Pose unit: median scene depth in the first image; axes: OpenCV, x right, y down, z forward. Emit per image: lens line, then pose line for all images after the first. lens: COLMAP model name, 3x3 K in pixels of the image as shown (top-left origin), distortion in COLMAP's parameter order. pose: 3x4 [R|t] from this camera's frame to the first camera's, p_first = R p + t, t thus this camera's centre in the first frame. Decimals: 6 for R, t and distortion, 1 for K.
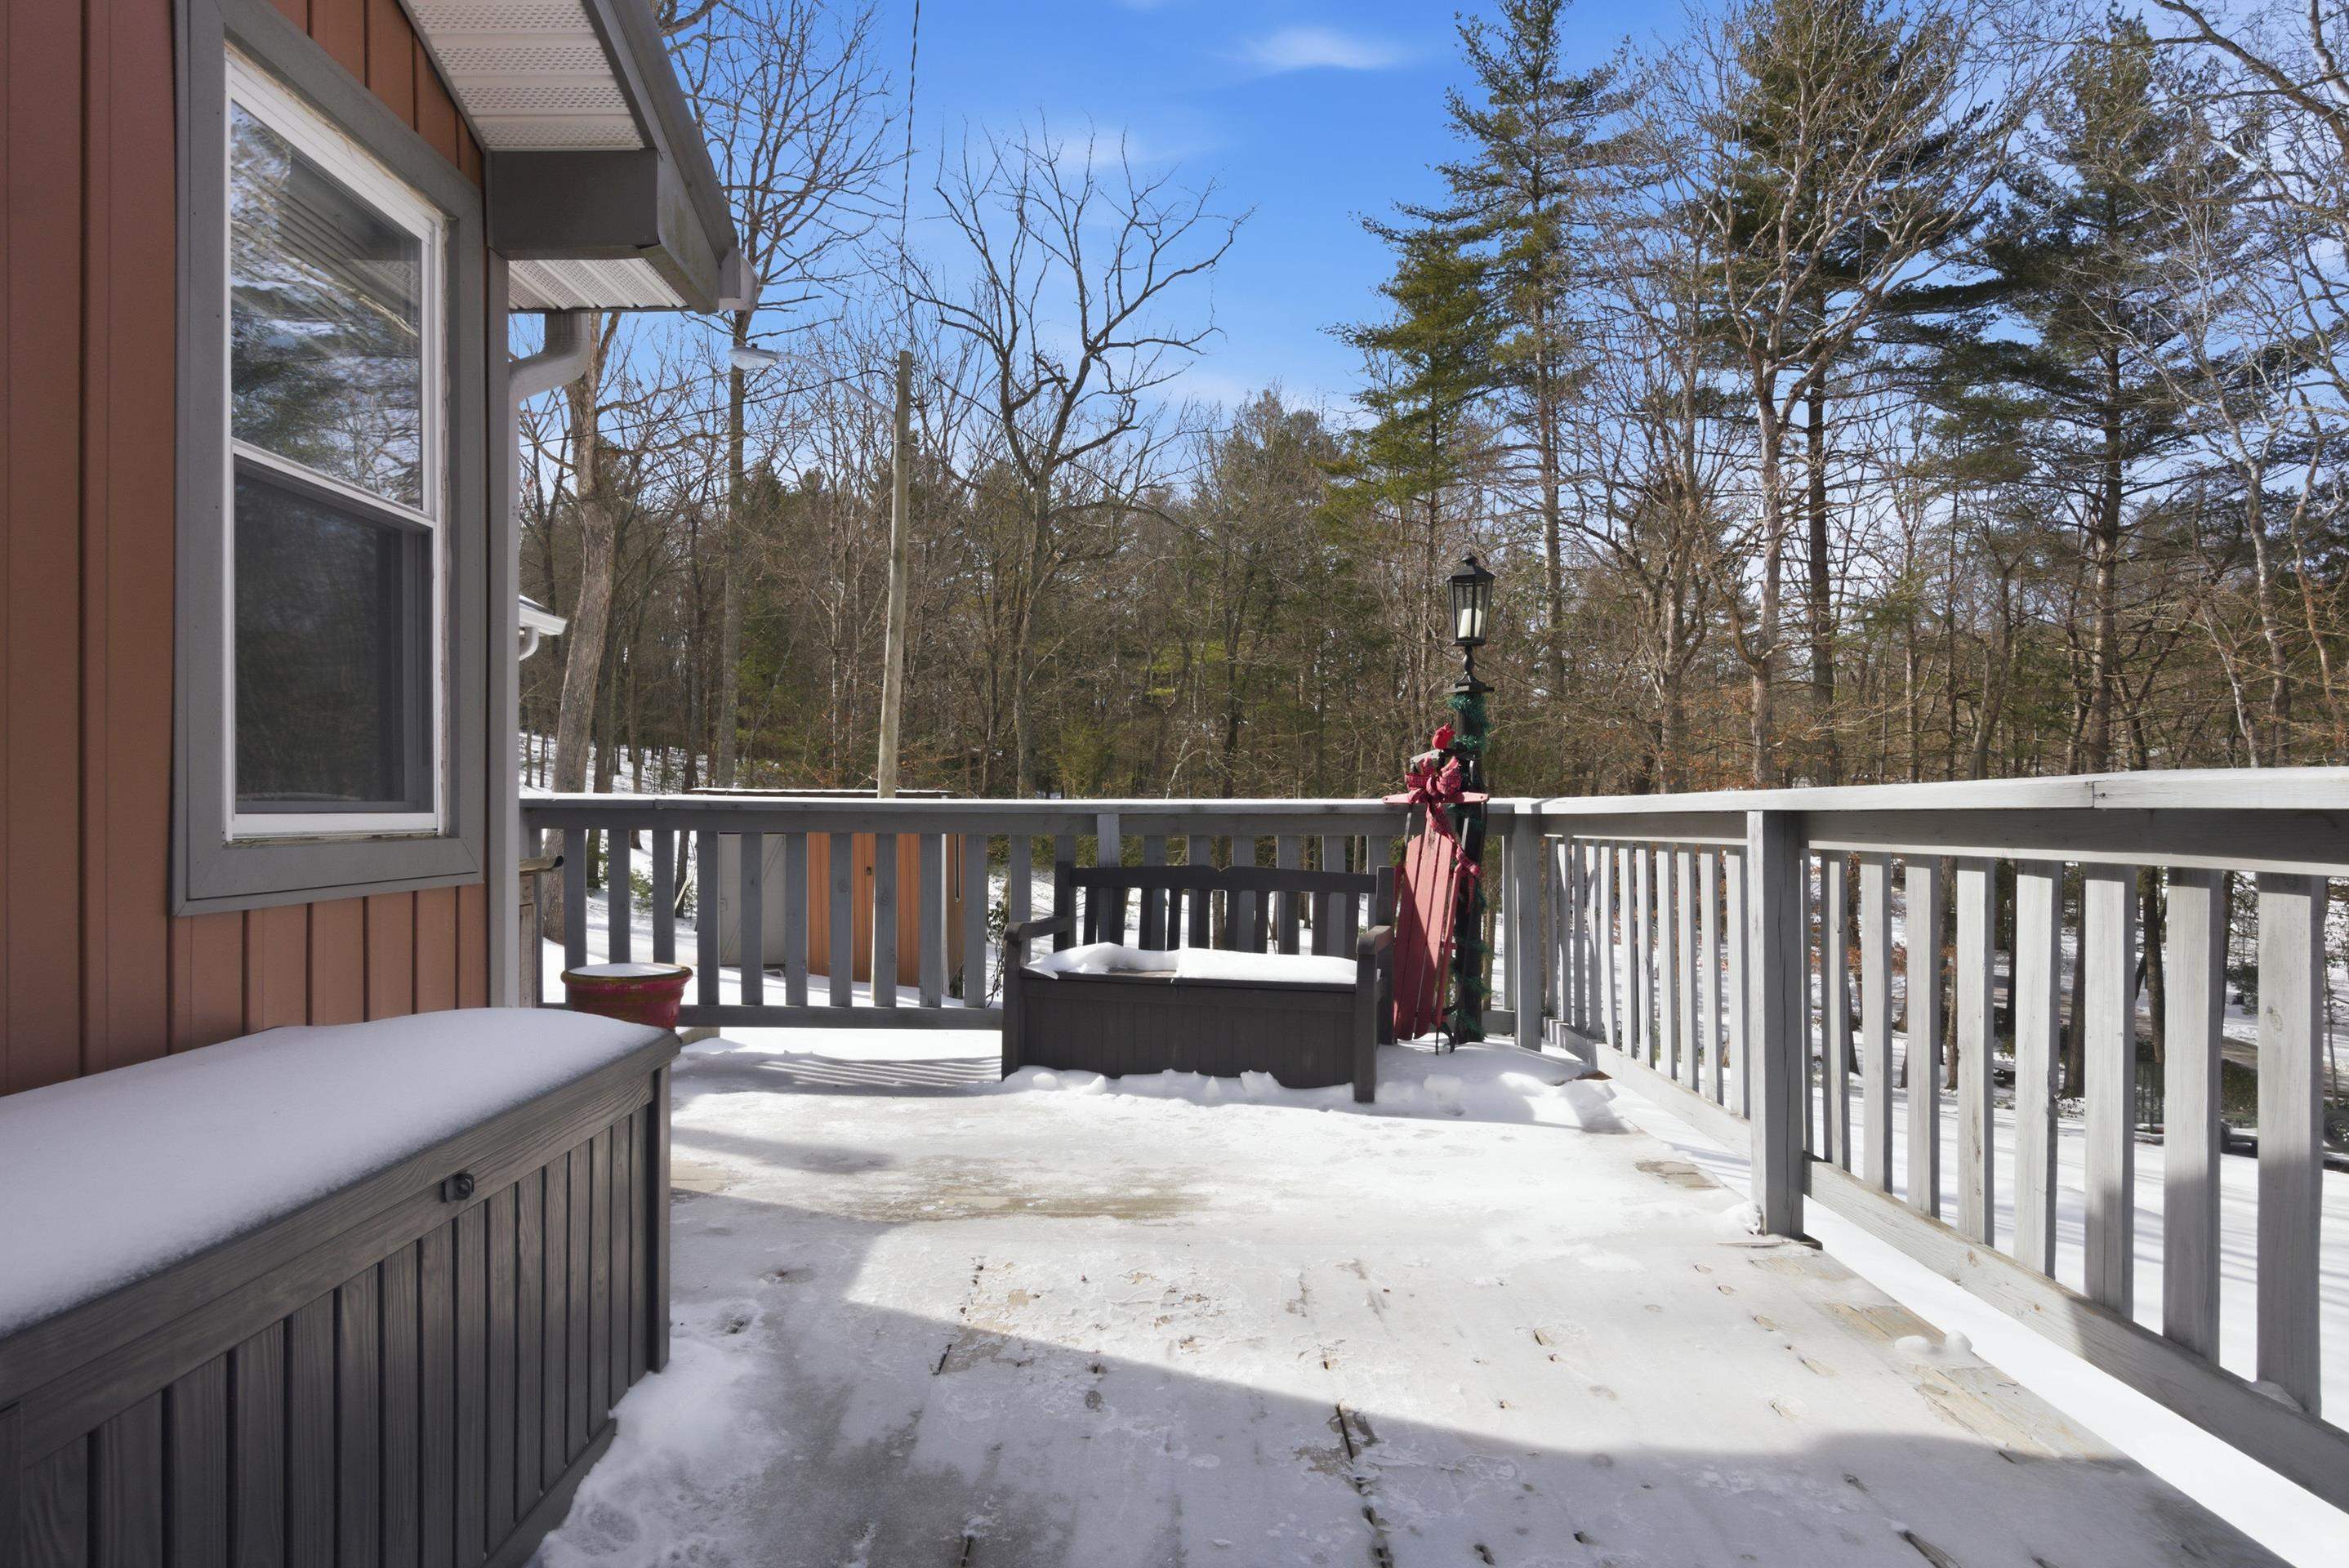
lens RADIAL K [[1374.7, 0, 1173.7], [0, 1374.7, 813.1], [0, 0, 1]] dist [-0.001756, -0.005848]
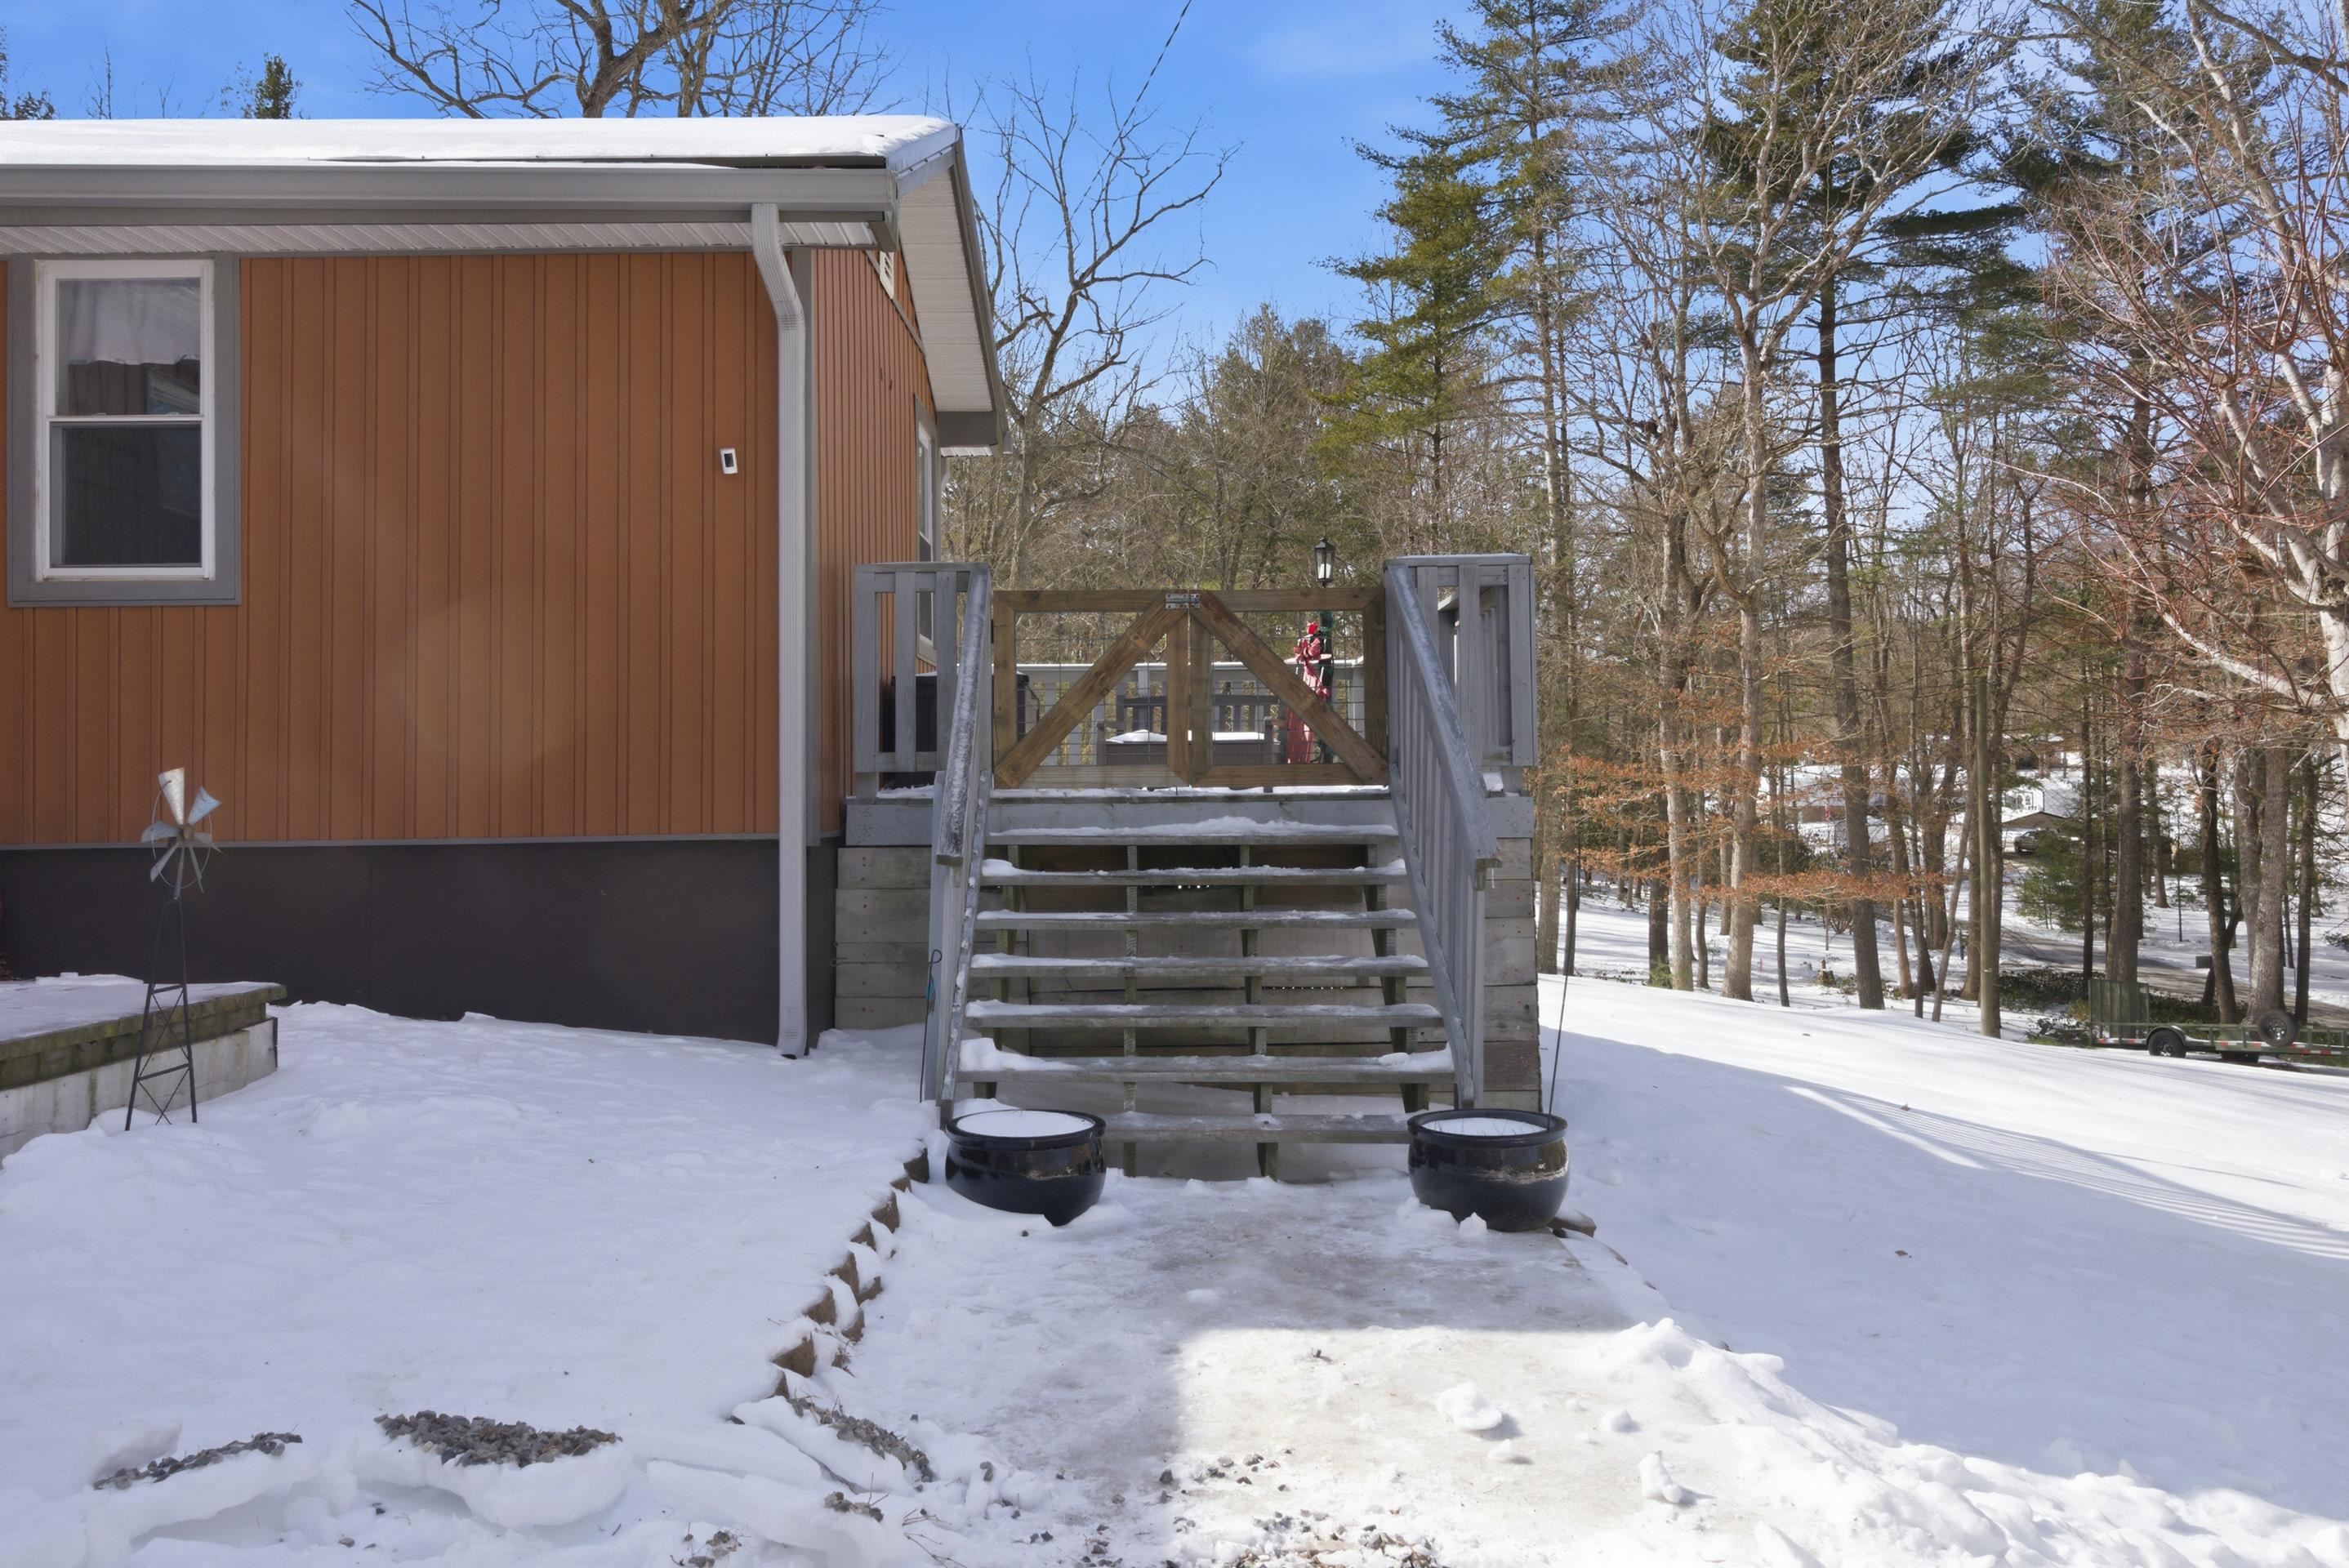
lens RADIAL K [[1712.5, 0, 1168.7], [0, 1712.5, 754.3], [0, 0, 1]] dist [0.032228, -0.013875]
pose [[0.999940, -0.010457, 0.003292, -0.003000], [0.010537, 0.999624, -0.025322, 0.026250], [-0.003026, 0.025355, 0.999674, -0.205253]]
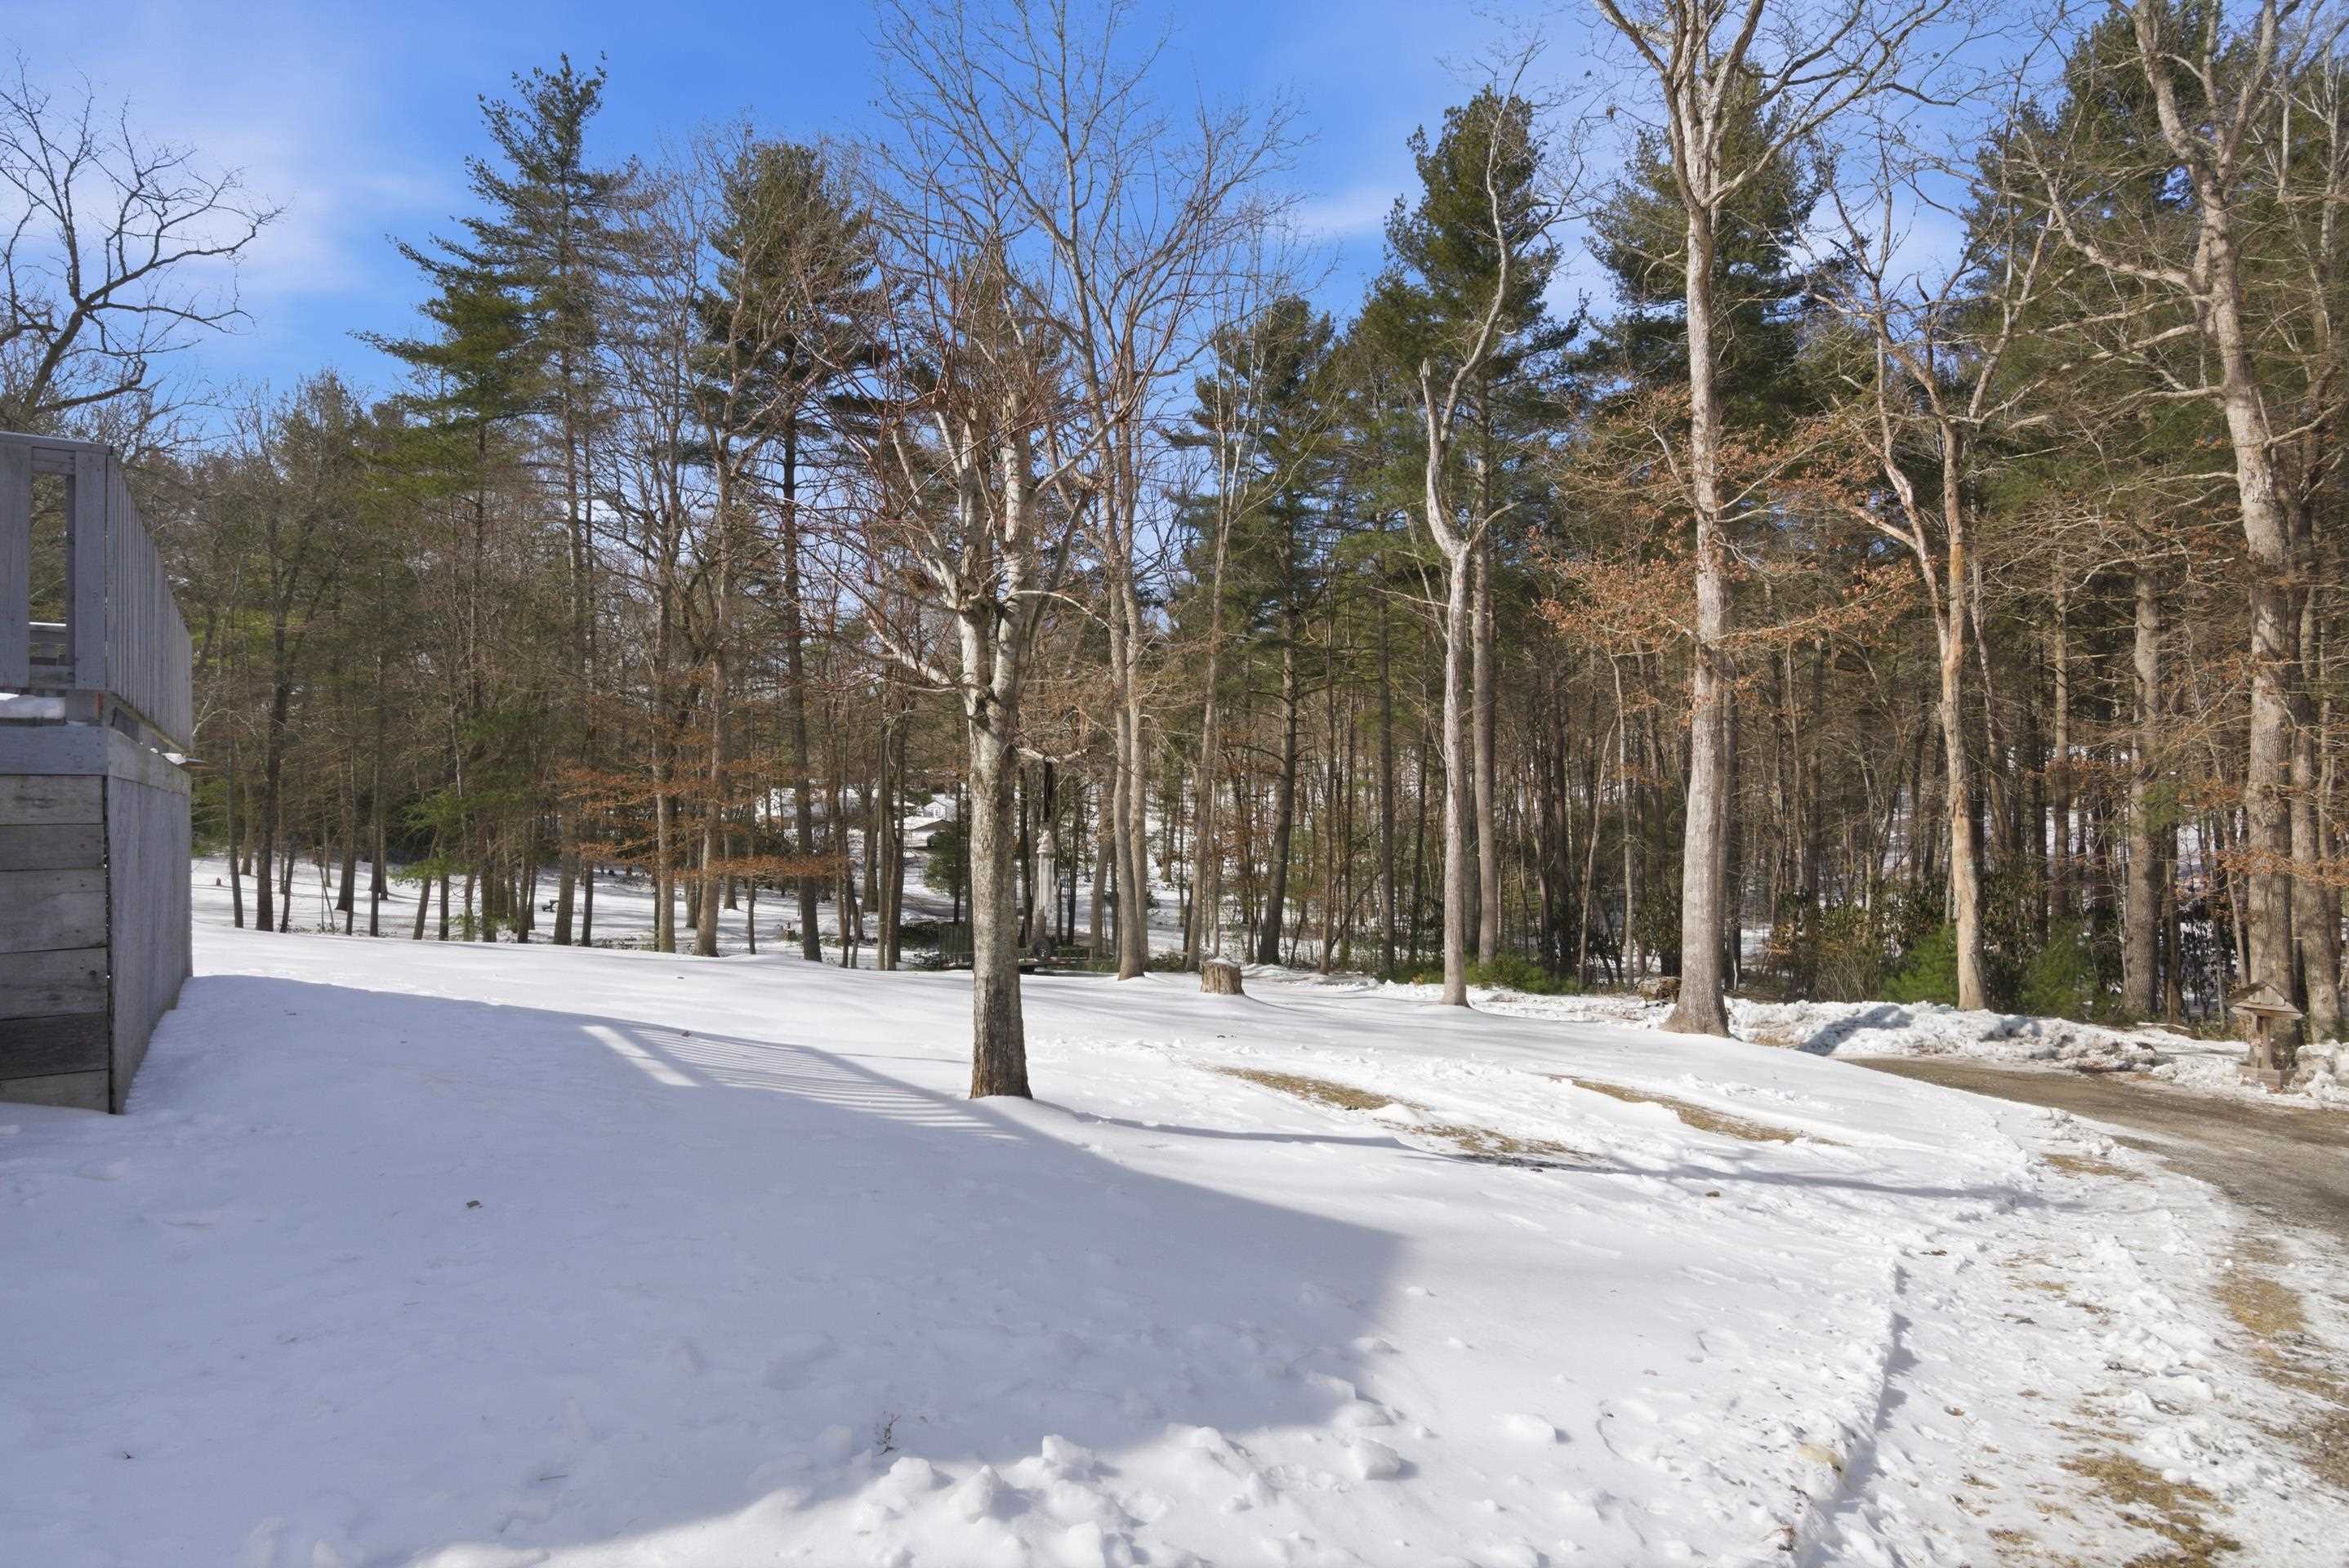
lens RADIAL K [[1226.8, 0, 1148.3], [0, 1226.8, 792.6], [0, 0, 1]] dist [-0.021628, 0.000497]
pose [[0.807362, 0.000655, 0.590056, 0.048613], [0.006786, 0.999923, -0.010394, 0.034450], [-0.590017, 0.012396, 0.807296, -0.166529]]
